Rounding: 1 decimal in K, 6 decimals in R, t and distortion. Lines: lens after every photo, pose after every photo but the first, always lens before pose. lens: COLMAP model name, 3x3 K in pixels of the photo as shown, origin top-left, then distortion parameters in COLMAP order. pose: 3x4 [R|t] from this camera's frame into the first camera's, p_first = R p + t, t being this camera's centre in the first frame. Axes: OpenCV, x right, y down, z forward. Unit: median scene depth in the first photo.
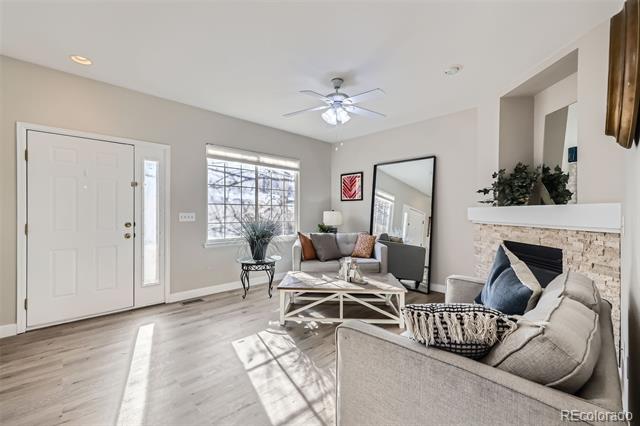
lens RADIAL K [[270.6, 0, 317.5], [0, 270.6, 214.0], [0, 0, 1]] dist [0.009291, 0.000215]
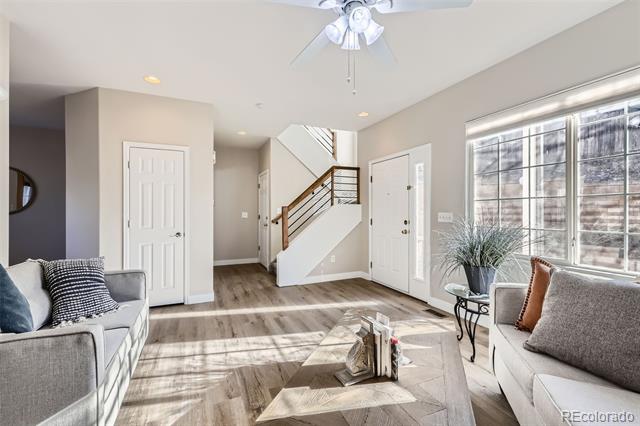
lens RADIAL K [[270.6, 0, 317.1], [0, 270.6, 212.9], [0, 0, 1]] dist [0.009291, 0.000215]
pose [[-0.336099, 0.005587, -0.941810, 0.552957], [-0.000503, 0.999981, 0.006112, -0.009078], [0.941826, 0.002528, -0.336090, 1.034757]]
